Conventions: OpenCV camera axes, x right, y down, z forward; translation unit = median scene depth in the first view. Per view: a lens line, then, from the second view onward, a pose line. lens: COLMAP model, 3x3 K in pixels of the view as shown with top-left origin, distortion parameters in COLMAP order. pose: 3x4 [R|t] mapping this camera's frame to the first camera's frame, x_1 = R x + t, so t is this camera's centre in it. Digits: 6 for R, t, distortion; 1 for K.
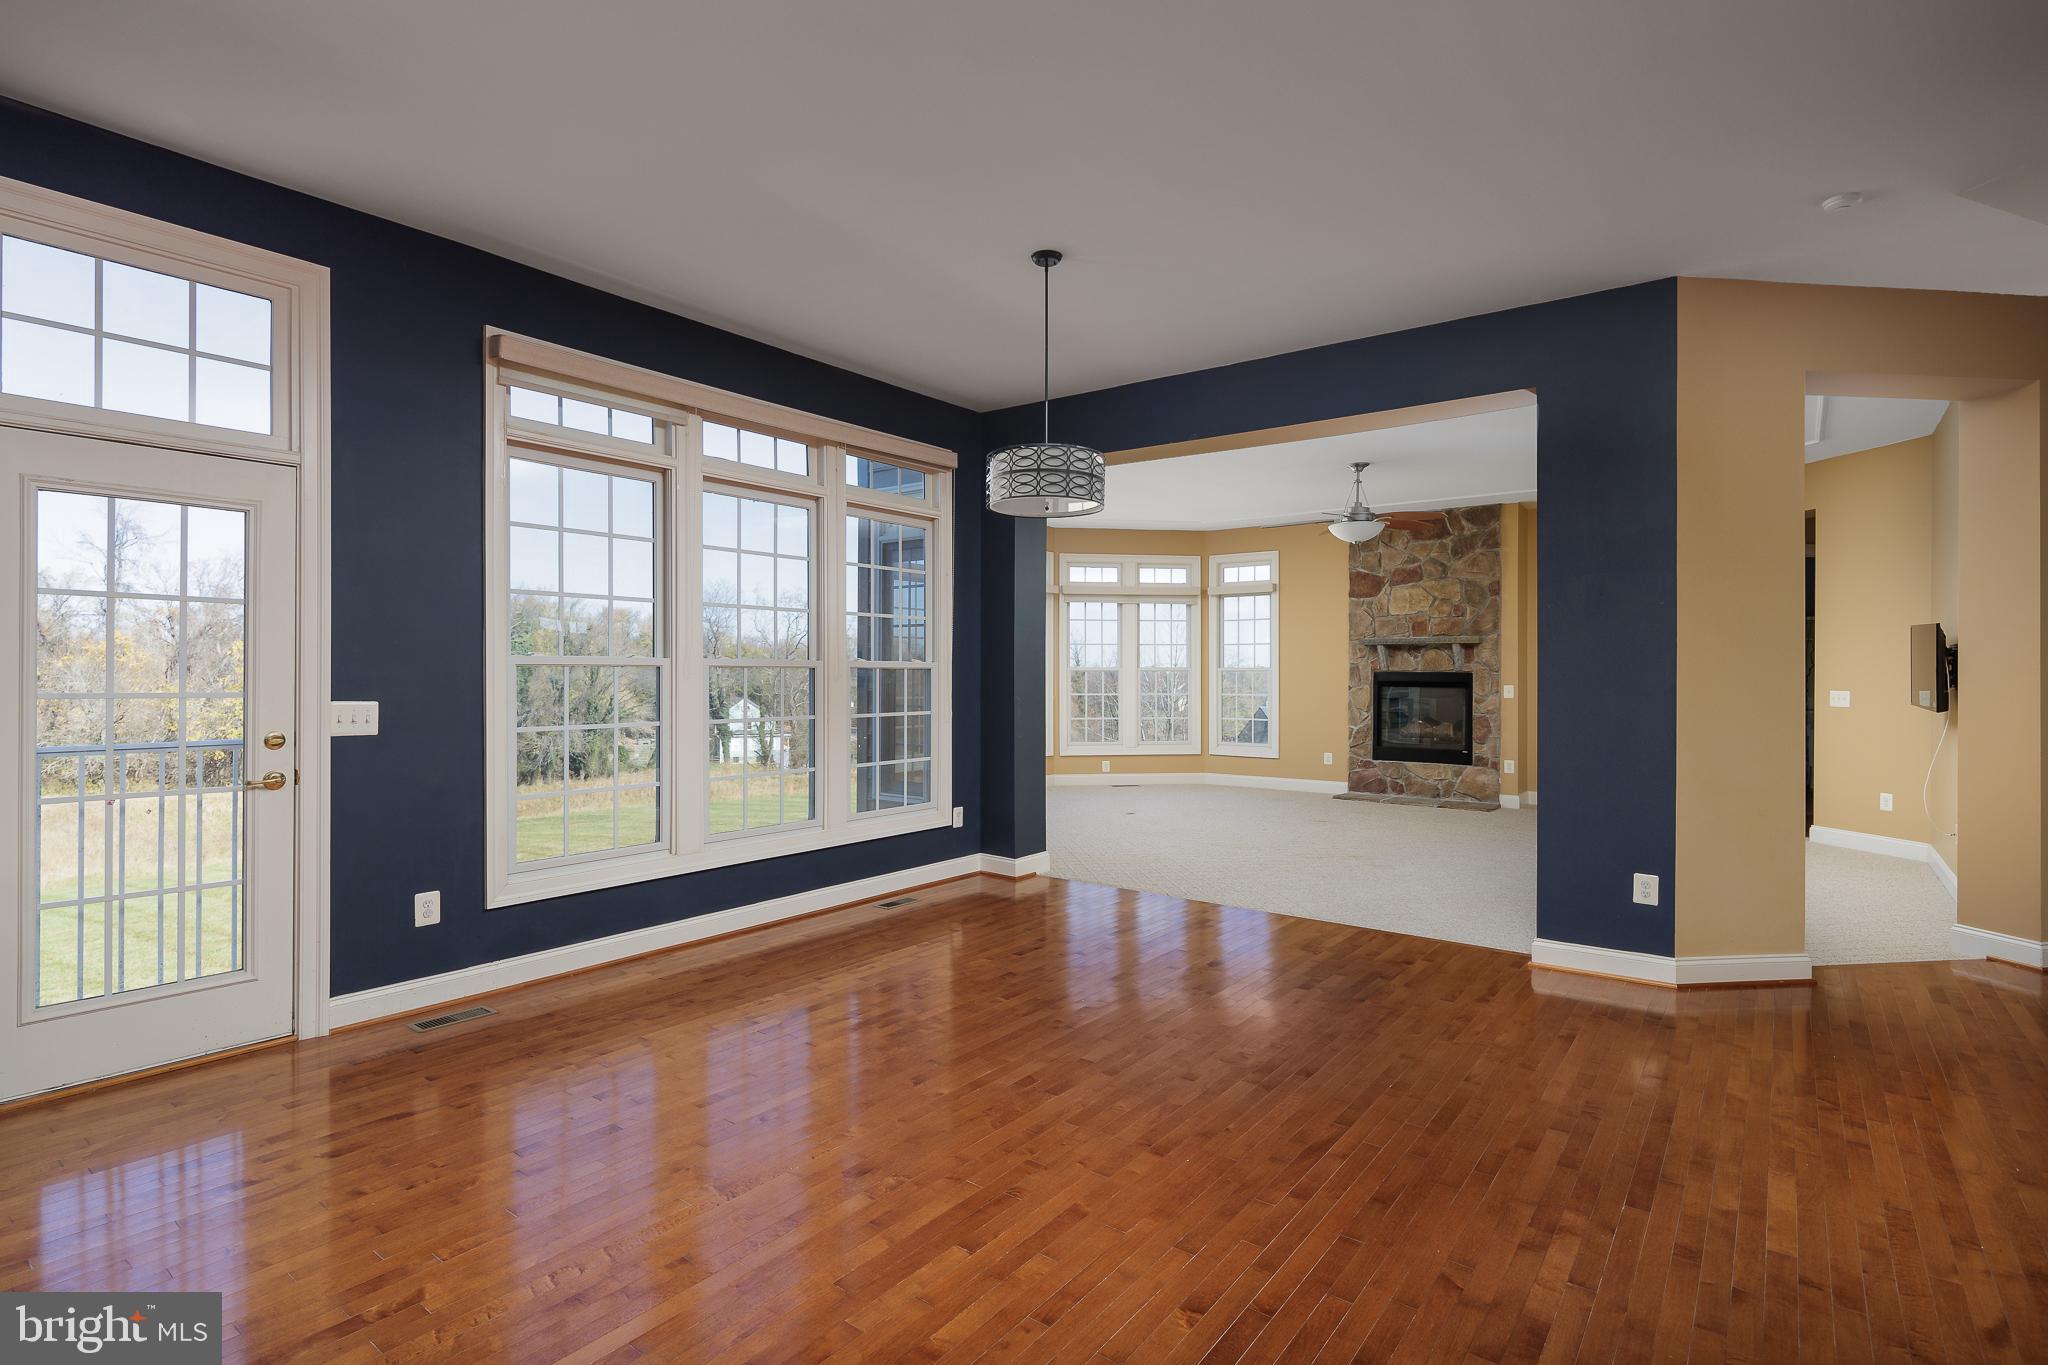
lens RADIAL K [[1008.6, 0, 1020.6], [0, 1008.6, 672.2], [0, 0, 1]] dist [-0.000948, -0.000338]
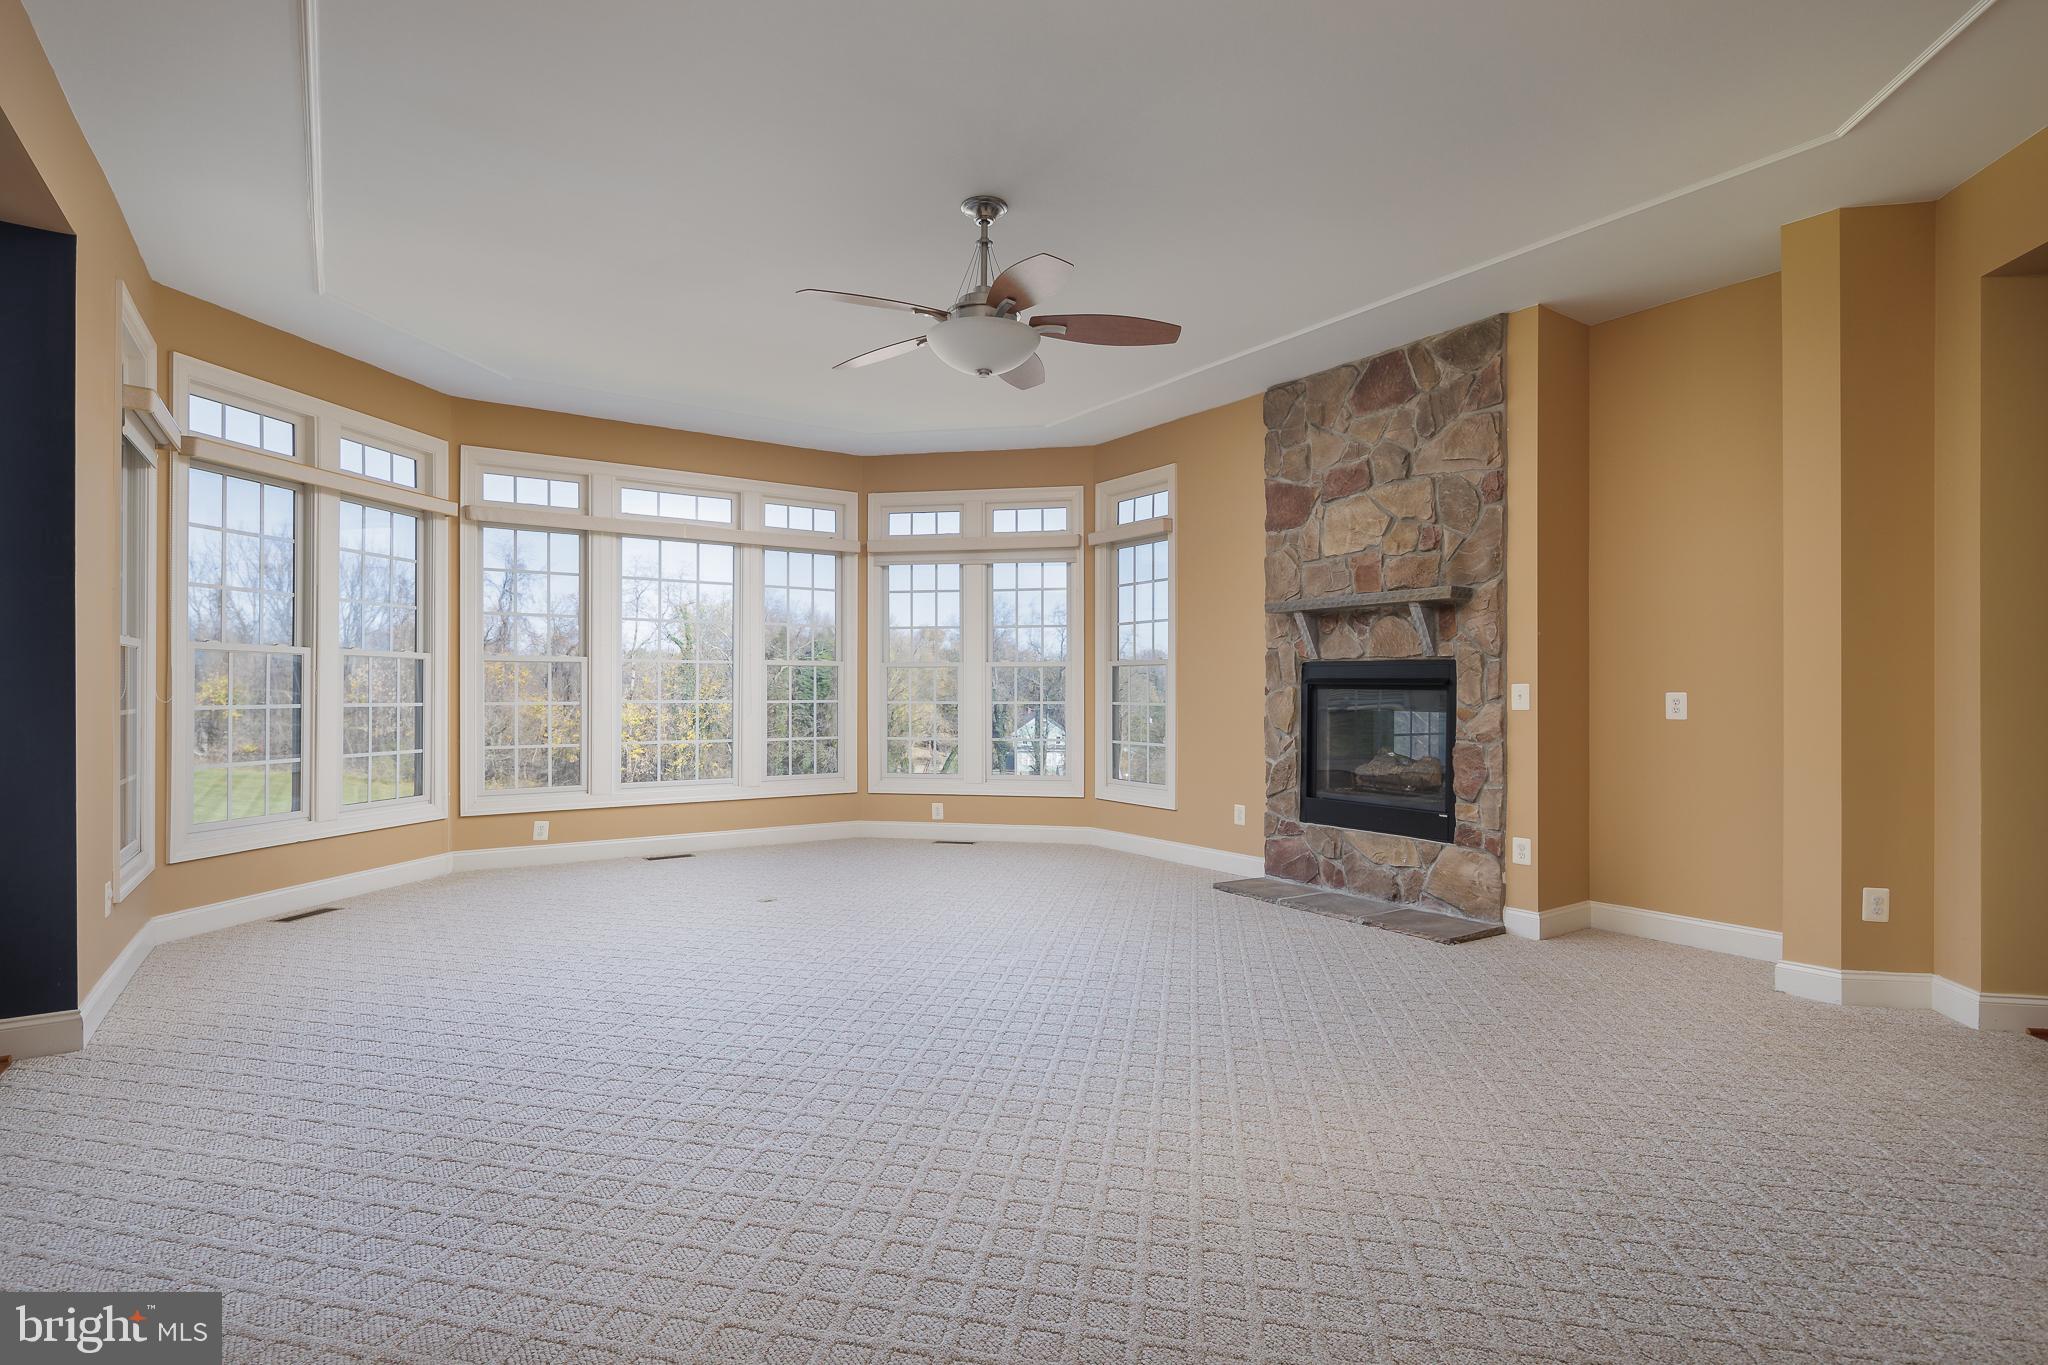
lens RADIAL K [[1003.2, 0, 1016.5], [0, 1003.2, 686.0], [0, 0, 1]] dist [-0.001185, -0.000798]
pose [[0.951038, -0.003348, -0.309055, 0.379212], [0.004080, 0.999990, 0.001722, 0.011454], [0.309046, -0.002899, 0.951043, 0.437659]]
